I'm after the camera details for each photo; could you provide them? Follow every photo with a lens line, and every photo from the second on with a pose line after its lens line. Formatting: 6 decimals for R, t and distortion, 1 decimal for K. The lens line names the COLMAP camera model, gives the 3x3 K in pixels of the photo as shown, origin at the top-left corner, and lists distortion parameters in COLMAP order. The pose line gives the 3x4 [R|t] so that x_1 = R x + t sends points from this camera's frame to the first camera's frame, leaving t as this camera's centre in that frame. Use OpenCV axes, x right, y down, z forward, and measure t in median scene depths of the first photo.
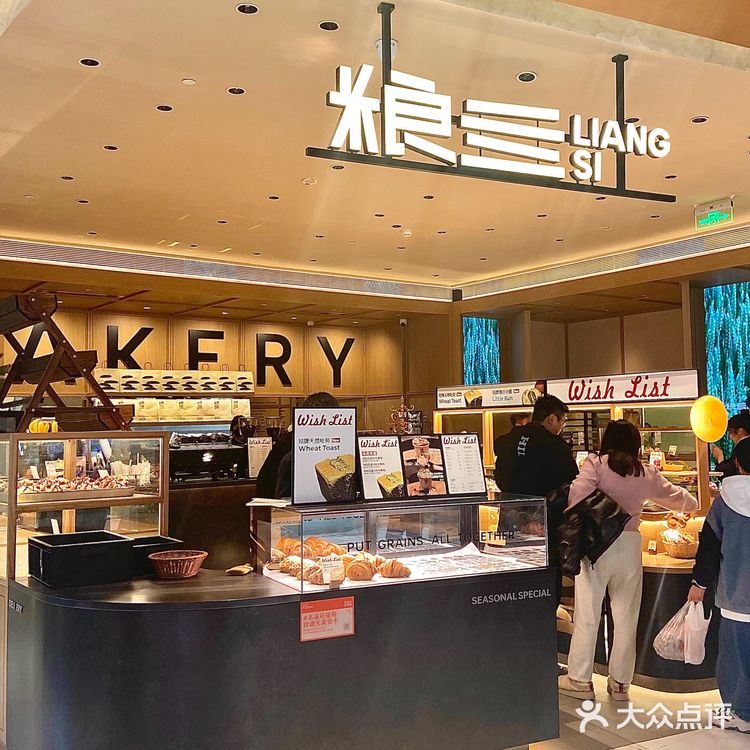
lens RADIAL K [[761.1, 0, 395.3], [0, 761.1, 375.3], [0, 0, 1]] dist [0.113918, -0.146036]
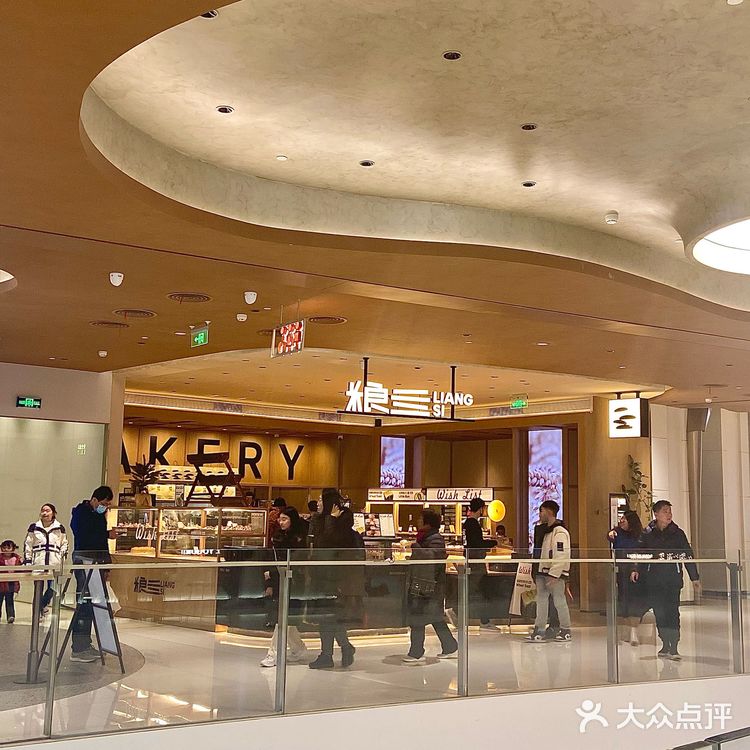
lens RADIAL K [[1289.9, 0, 375.0], [0, 1289.9, 375.0], [0, 0, 1]] dist [-0.033275, -0.003241]
pose [[0.993599, 0.044681, 0.103748, -0.401001], [-0.040868, 0.998419, -0.038585, -0.209112], [-0.105308, 0.034098, 0.993855, -3.158947]]
